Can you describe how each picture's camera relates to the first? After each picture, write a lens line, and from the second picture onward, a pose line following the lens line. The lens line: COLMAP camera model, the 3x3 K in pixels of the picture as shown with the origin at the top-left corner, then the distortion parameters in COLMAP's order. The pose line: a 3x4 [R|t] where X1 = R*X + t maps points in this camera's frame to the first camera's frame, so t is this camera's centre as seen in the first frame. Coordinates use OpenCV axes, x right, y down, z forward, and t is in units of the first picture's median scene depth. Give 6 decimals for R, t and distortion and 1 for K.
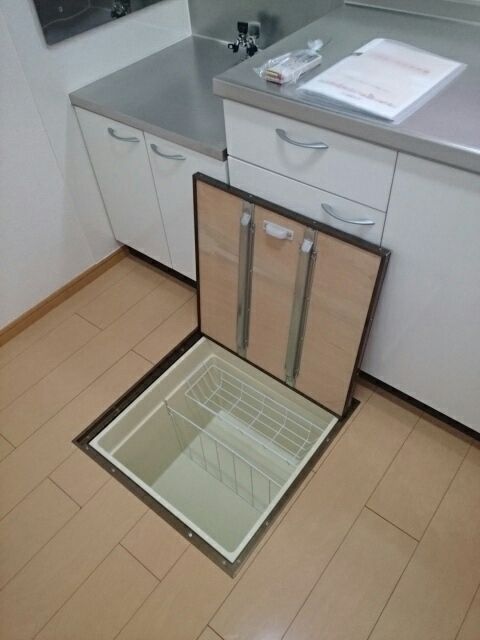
lens RADIAL K [[505.4, 0, 240.0], [0, 505.4, 320.0], [0, 0, 1]] dist [0.033840, -0.005434]
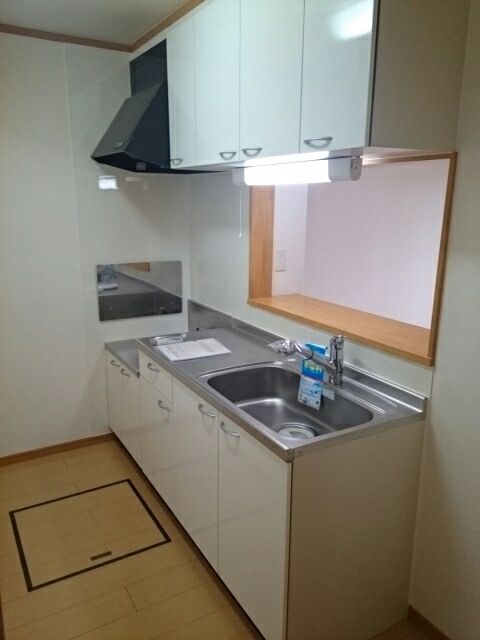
lens RADIAL K [[505.4, 0, 240.0], [0, 505.4, 320.0], [0, 0, 1]] dist [0.033840, -0.005434]
pose [[0.929654, 0.153666, -0.334859, 1.005899], [-0.313399, 0.807680, -0.499433, 0.389372], [0.193713, 0.569245, 0.799022, -0.674906]]
